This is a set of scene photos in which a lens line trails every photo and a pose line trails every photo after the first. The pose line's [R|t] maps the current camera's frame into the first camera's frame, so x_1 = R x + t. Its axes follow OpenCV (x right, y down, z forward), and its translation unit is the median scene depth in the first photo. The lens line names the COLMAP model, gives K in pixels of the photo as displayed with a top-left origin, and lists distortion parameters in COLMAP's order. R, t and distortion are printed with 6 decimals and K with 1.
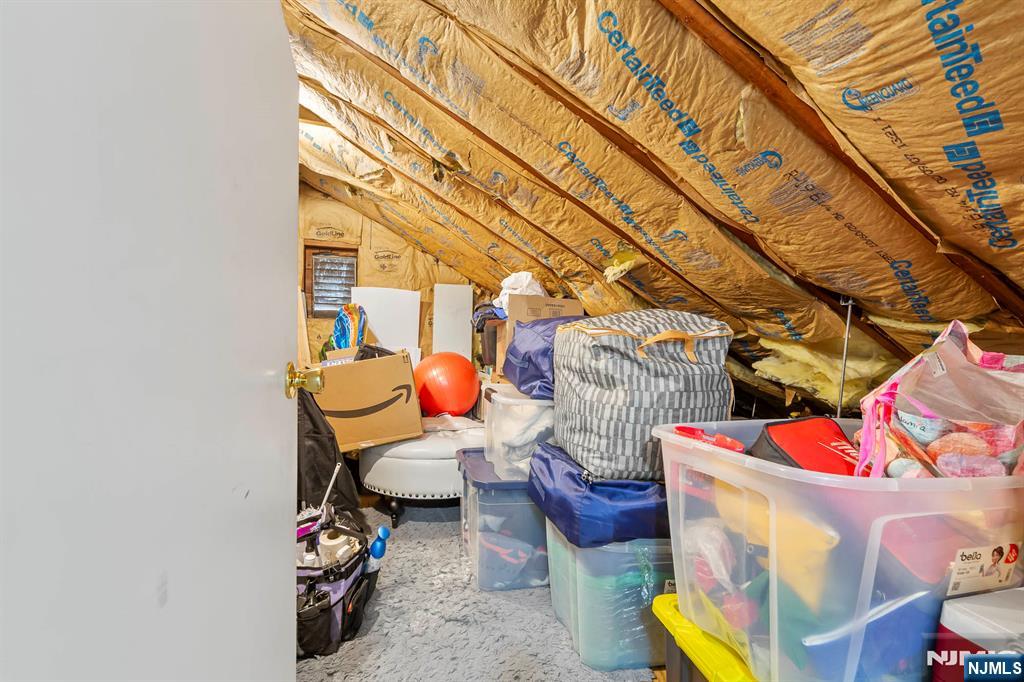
lens RADIAL K [[456.8, 0, 508.3], [0, 456.8, 344.3], [0, 0, 1]] dist [-0.000388, -0.000014]
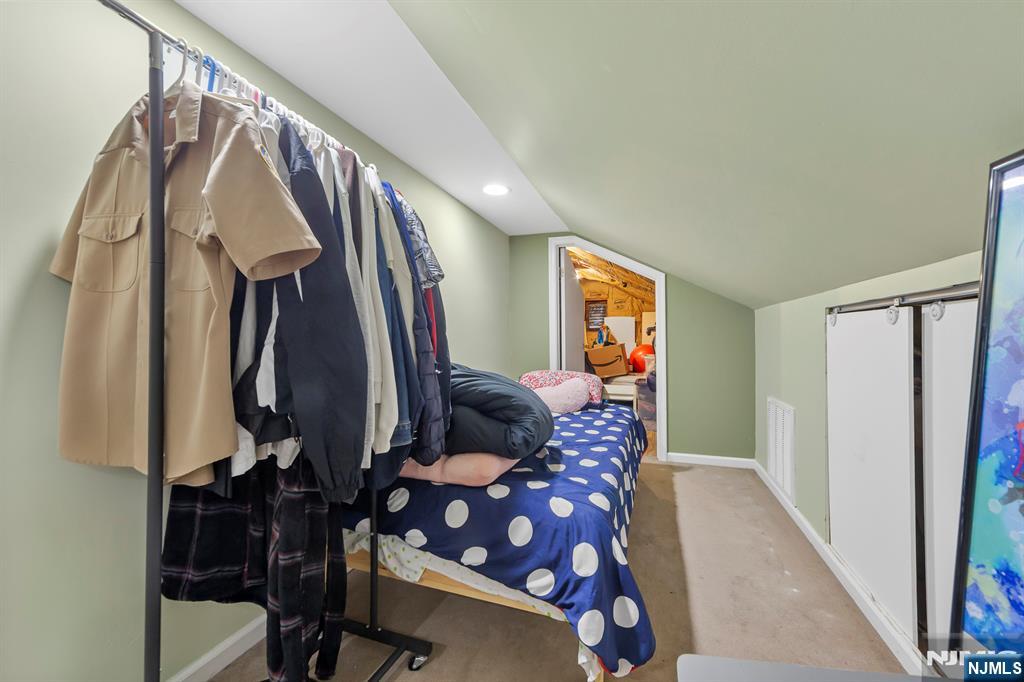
lens RADIAL K [[411.0, 0, 515.4], [0, 411.0, 346.7], [0, 0, 1]] dist [0.000760, -0.001401]
pose [[0.828355, -0.013473, -0.560042, 0.452924], [0.015564, 0.999878, -0.001034, 0.020425], [0.559988, -0.007860, 0.828463, -0.990713]]
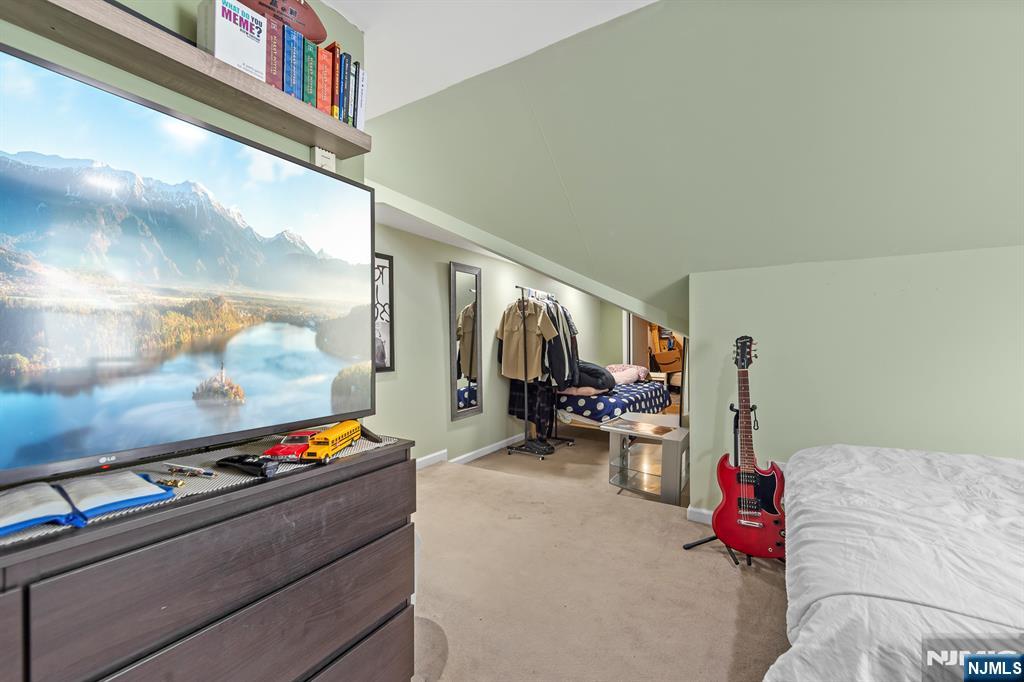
lens RADIAL K [[411.0, 0, 514.5], [0, 411.0, 348.8], [0, 0, 1]] dist [0.000760, -0.001401]
pose [[0.675909, -0.001458, -0.736984, 1.029713], [0.005570, 0.999980, 0.003130, -0.002876], [0.736964, -0.006220, 0.675903, -1.770971]]
